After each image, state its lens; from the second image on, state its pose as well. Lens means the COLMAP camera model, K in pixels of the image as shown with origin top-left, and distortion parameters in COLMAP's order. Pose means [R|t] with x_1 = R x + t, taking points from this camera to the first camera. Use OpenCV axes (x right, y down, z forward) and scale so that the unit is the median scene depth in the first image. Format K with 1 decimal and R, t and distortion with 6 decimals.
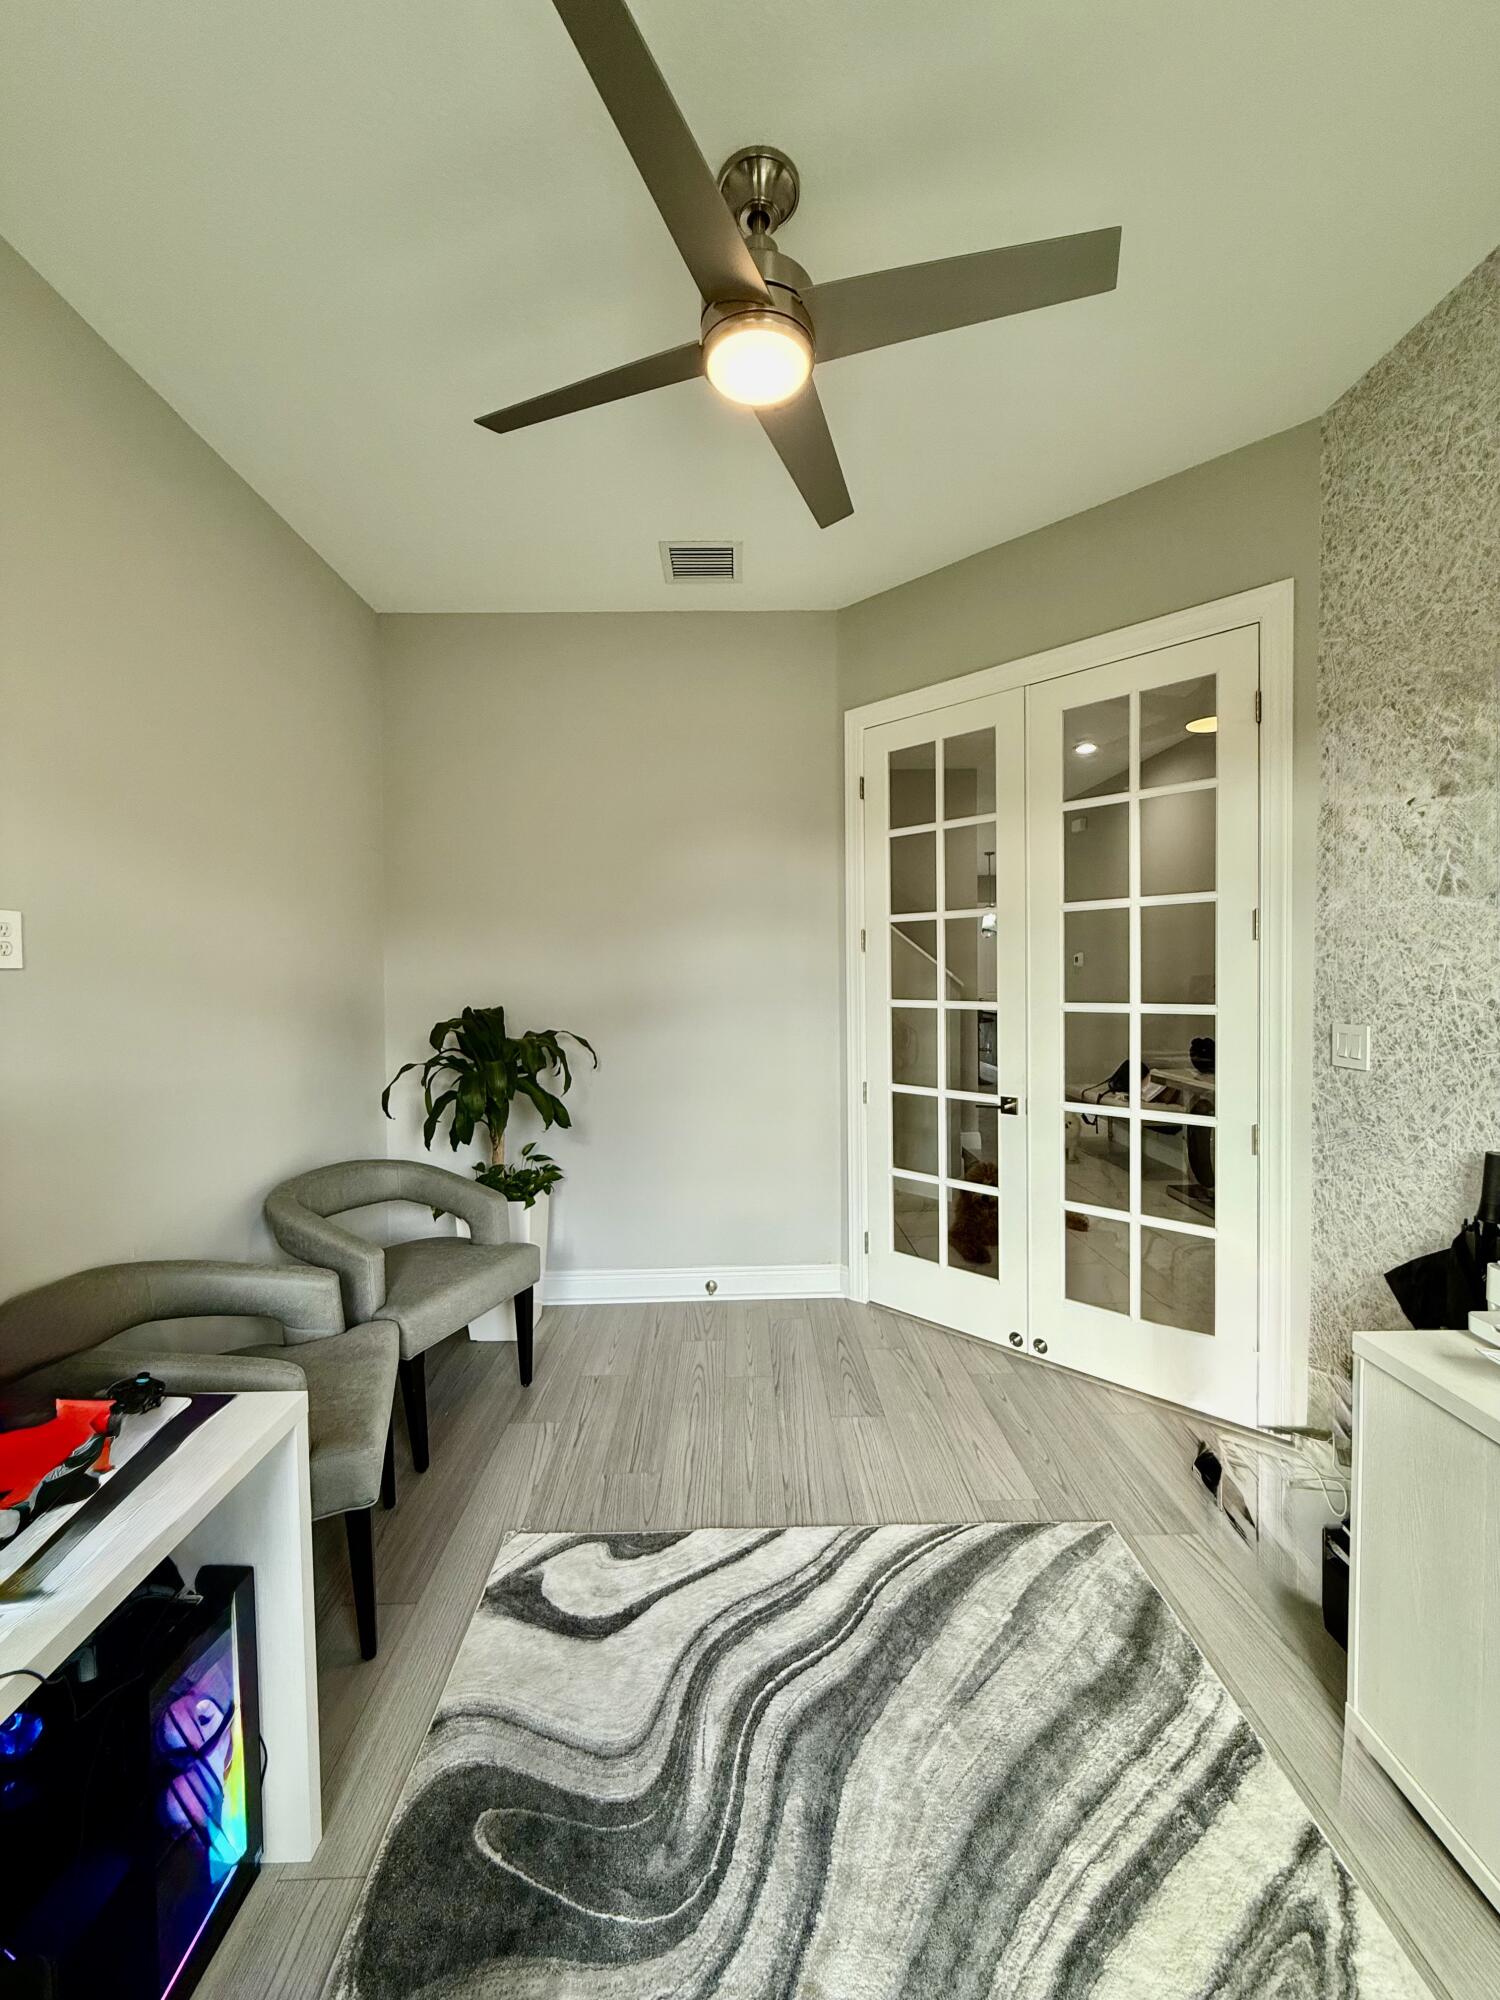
lens RADIAL K [[803.1, 0, 748.9], [0, 803.1, 991.5], [0, 0, 1]] dist [0.000611, 0.000930]
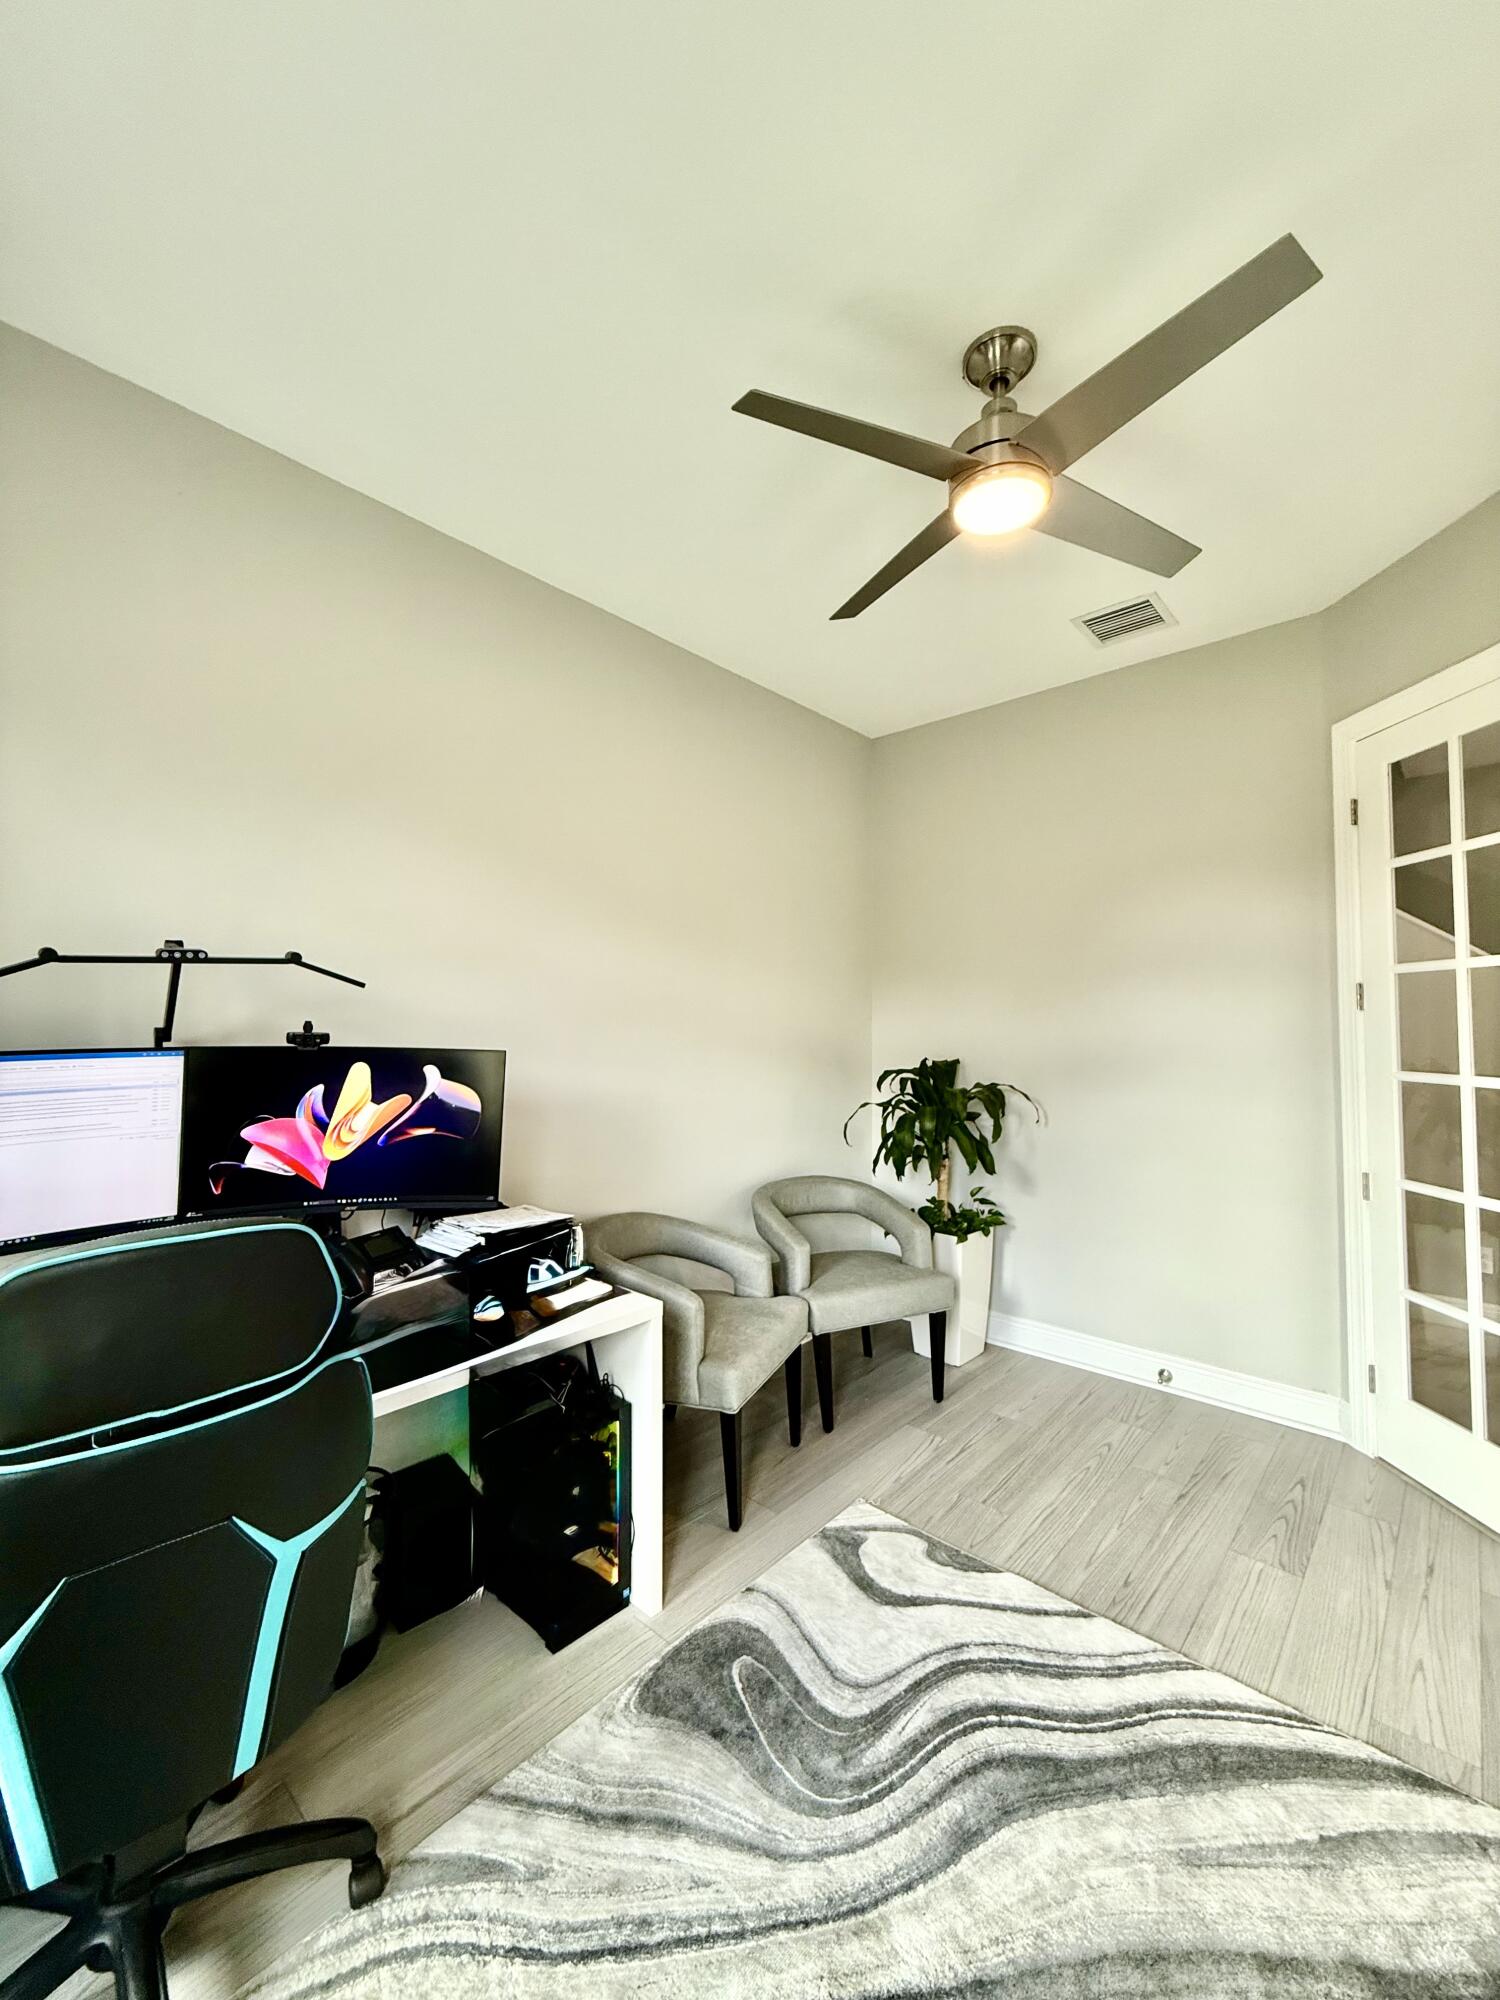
lens RADIAL K [[803.1, 0, 748.9], [0, 803.1, 991.5], [0, 0, 1]] dist [0.000611, 0.000930]
pose [[0.728474, -0.014766, -0.684915, 0.451802], [-0.028558, 0.998244, -0.051895, -0.015805], [0.684478, 0.057364, 0.726773, -0.028757]]
